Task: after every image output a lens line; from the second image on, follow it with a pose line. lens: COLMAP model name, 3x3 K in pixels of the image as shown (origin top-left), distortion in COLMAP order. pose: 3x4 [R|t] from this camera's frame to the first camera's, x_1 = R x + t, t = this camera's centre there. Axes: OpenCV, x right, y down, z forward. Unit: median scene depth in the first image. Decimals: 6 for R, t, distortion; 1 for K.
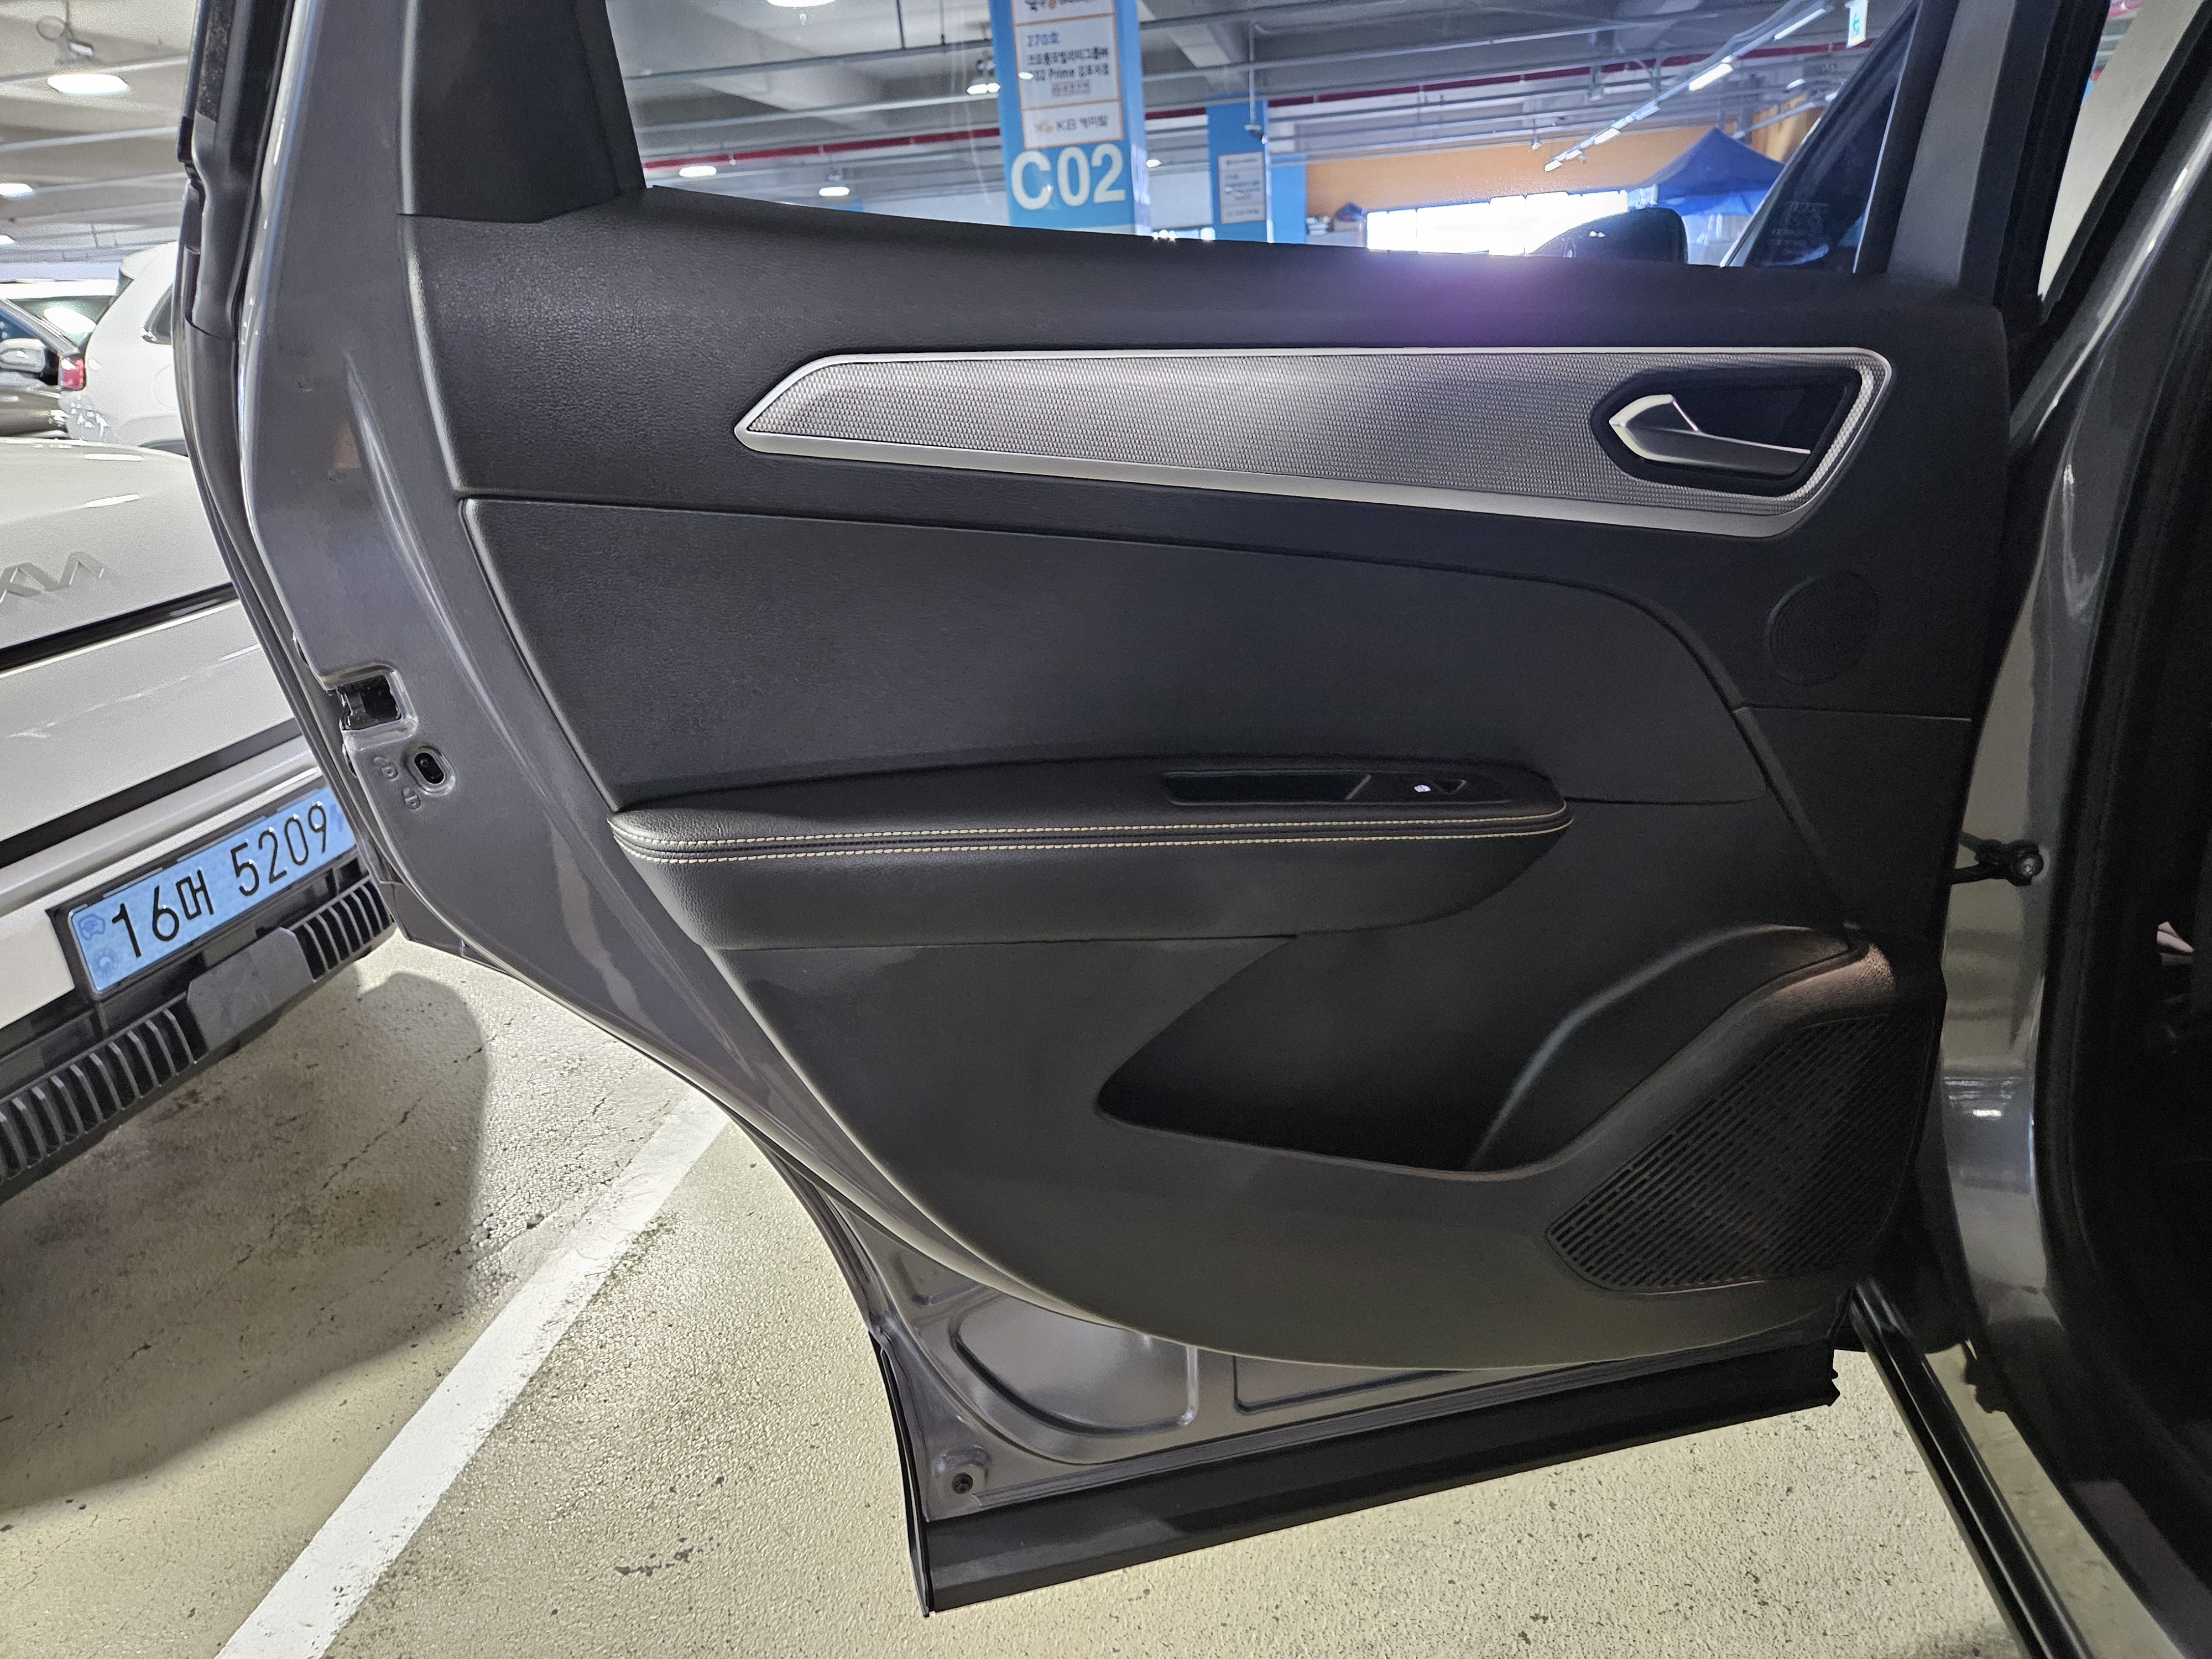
lens RADIAL K [[1477.4, 0, 1106.0], [0, 1477.4, 829.5], [0, 0, 1]] dist [0.065385, -0.062277]
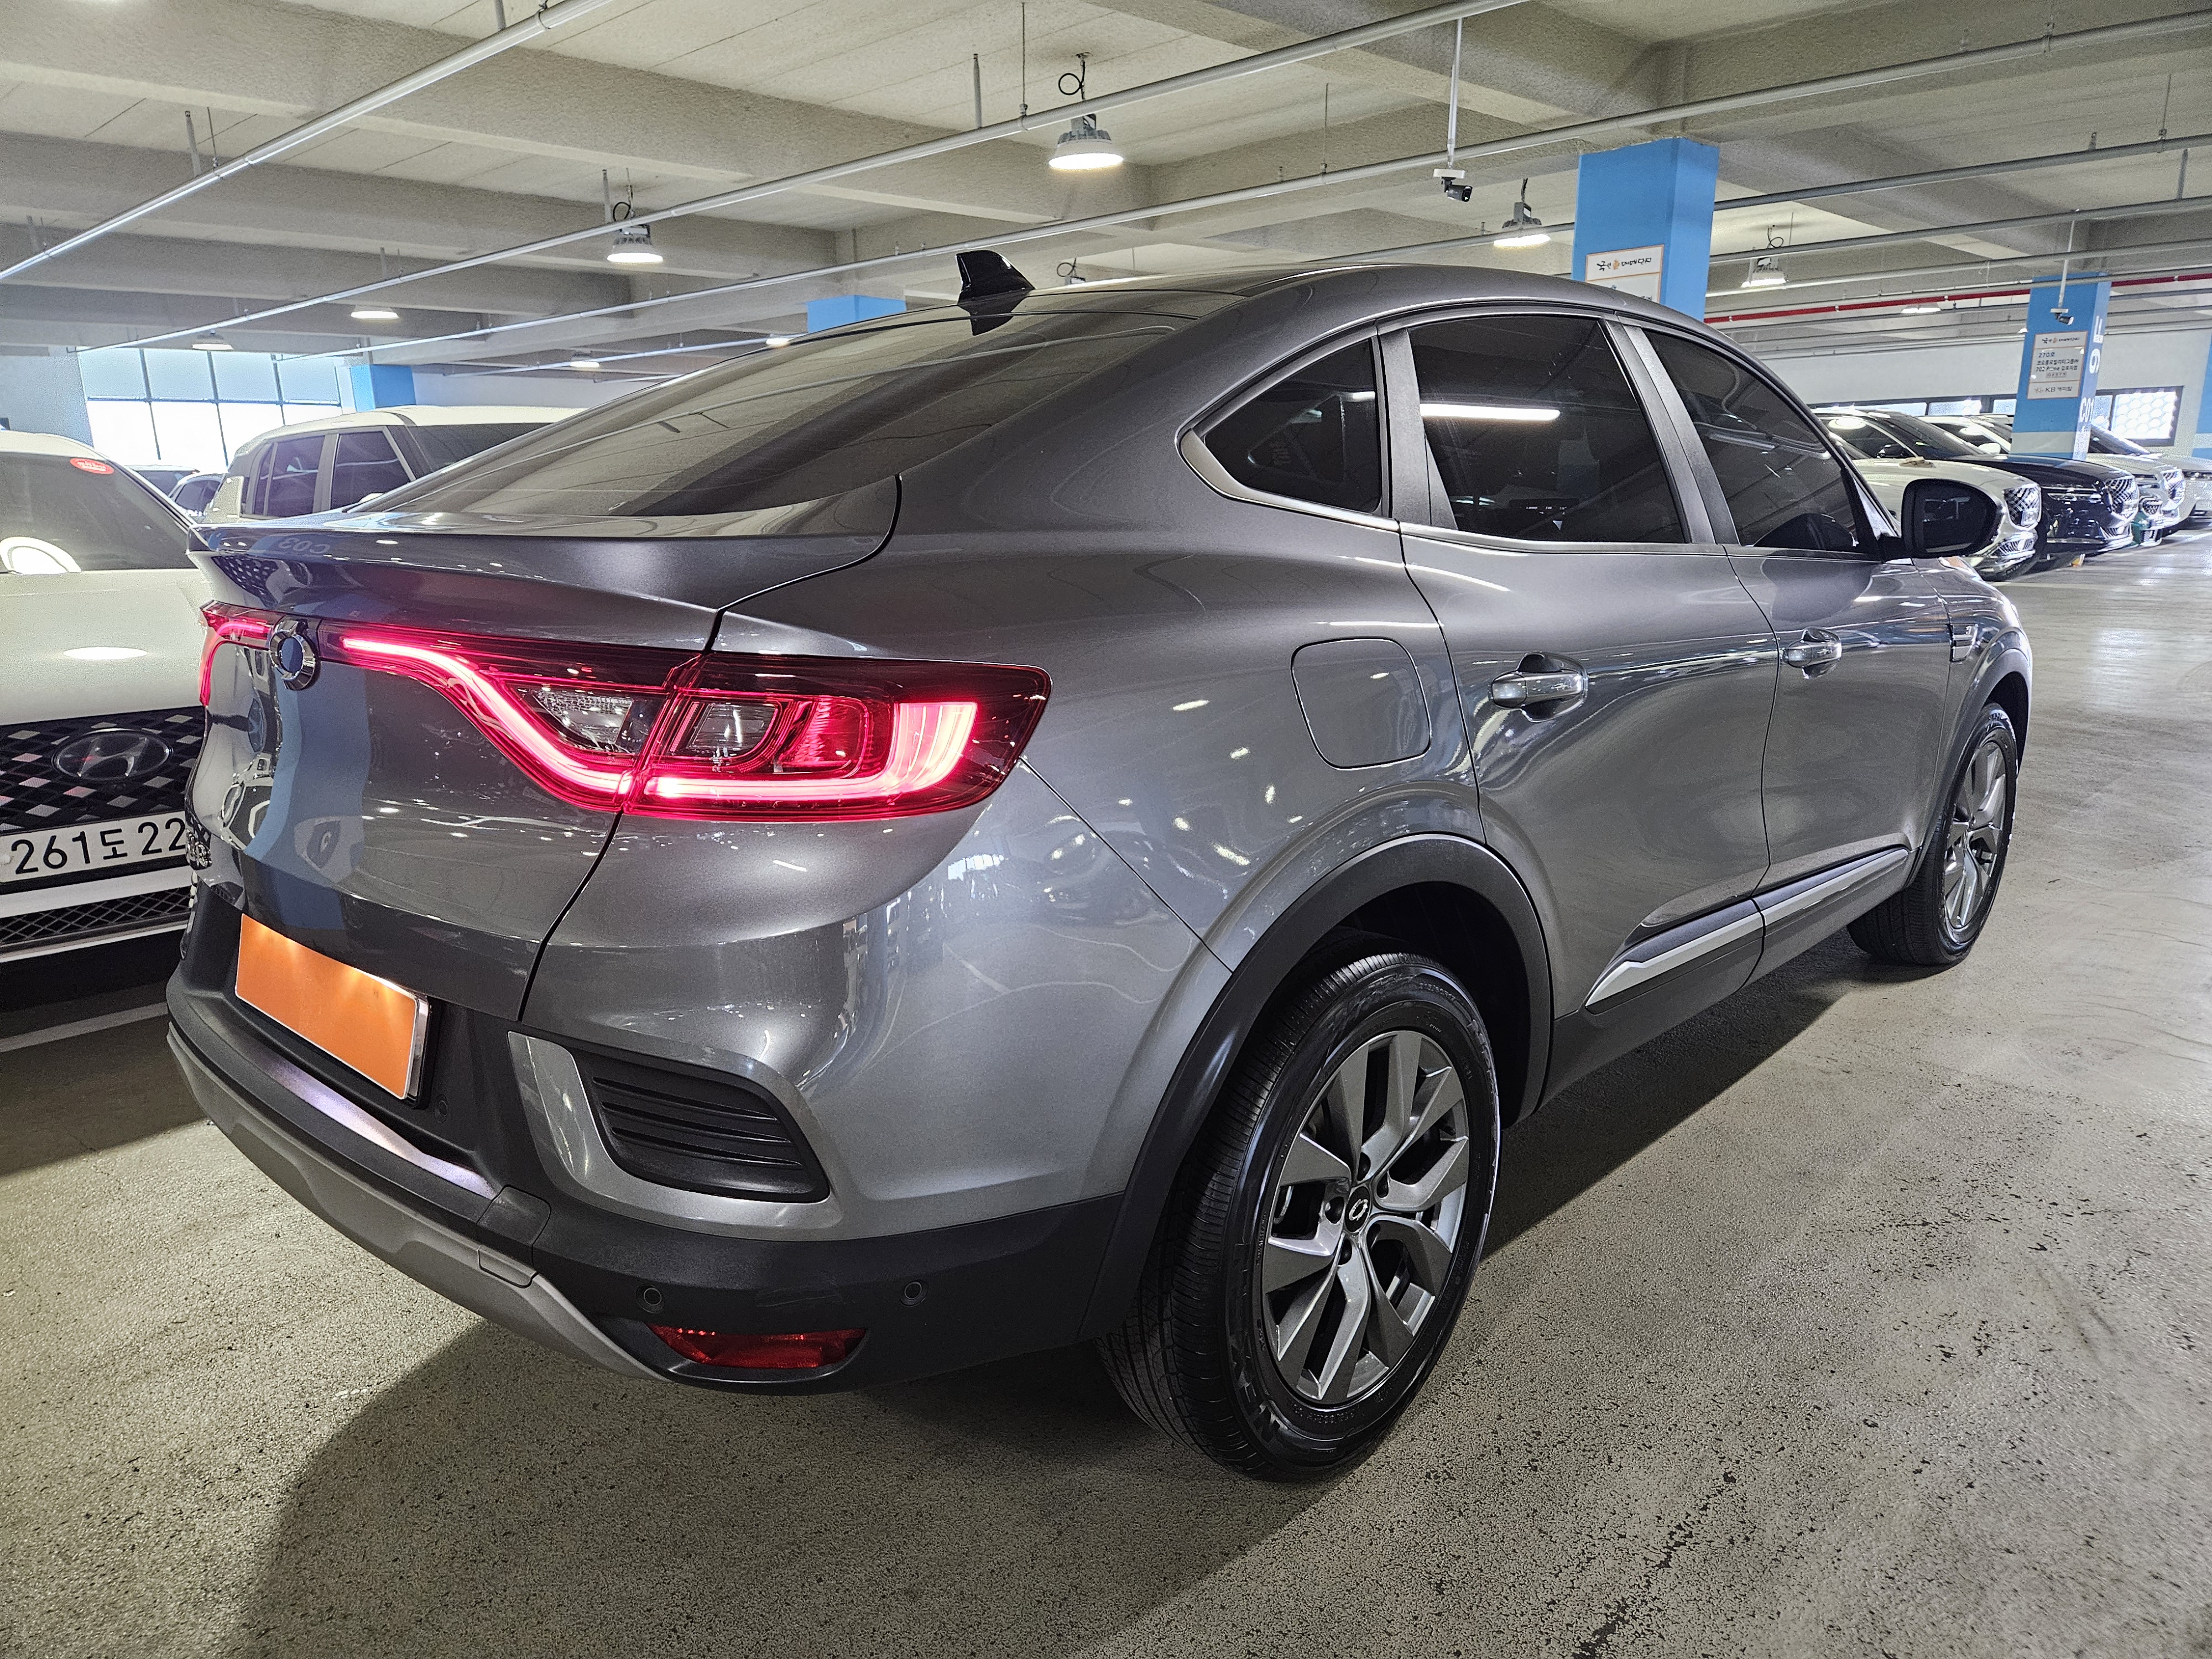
lens RADIAL K [[1499.0, 0, 1108.3], [0, 1499.0, 869.5], [0, 0, 1]] dist [0.008710, 0.002139]
pose [[0.821032, 0.193868, -0.536956, 0.206450], [-0.224690, 0.974395, 0.008244, 0.029587], [0.524806, 0.113880, 0.843570, -0.148326]]
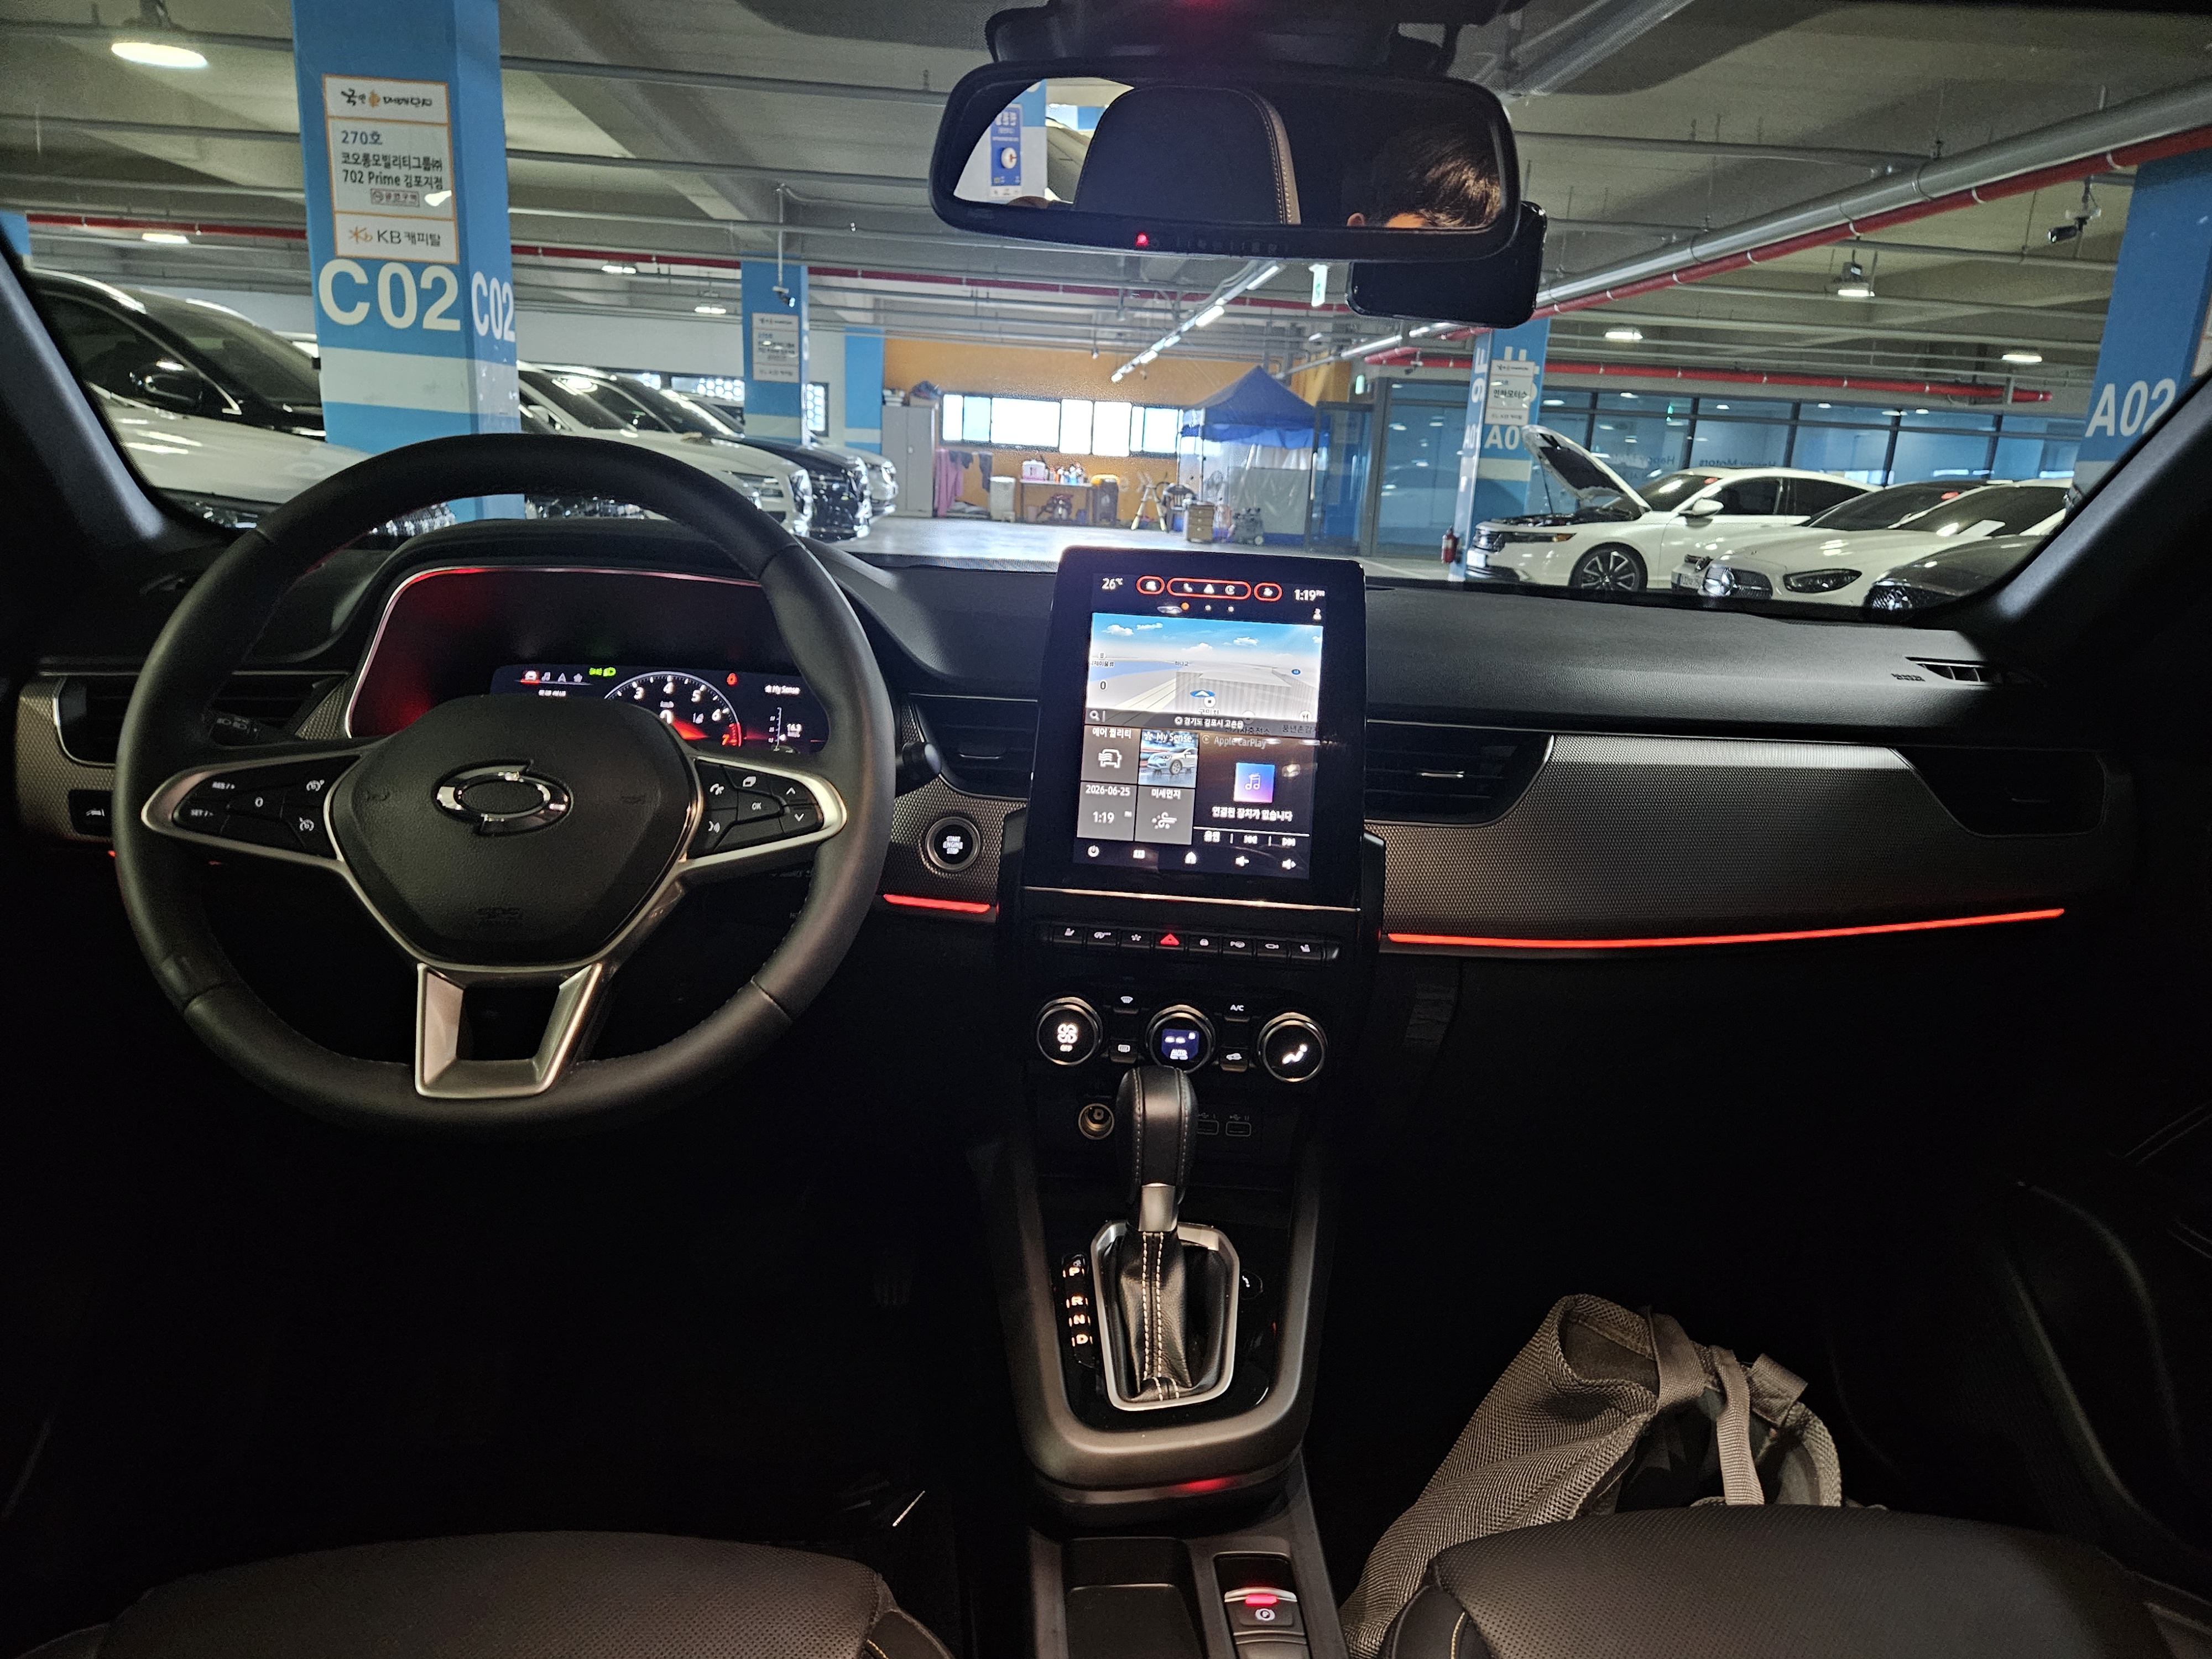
lens RADIAL K [[1461.0, 0, 1106.0], [0, 1461.0, 865.7], [0, 0, 1]] dist [0.063561, -0.067024]
pose [[0.965827, 0.062643, 0.251505, 0.092331], [-0.043633, 0.995801, -0.080472, -0.030697], [-0.255490, 0.066748, 0.964505, 0.048377]]
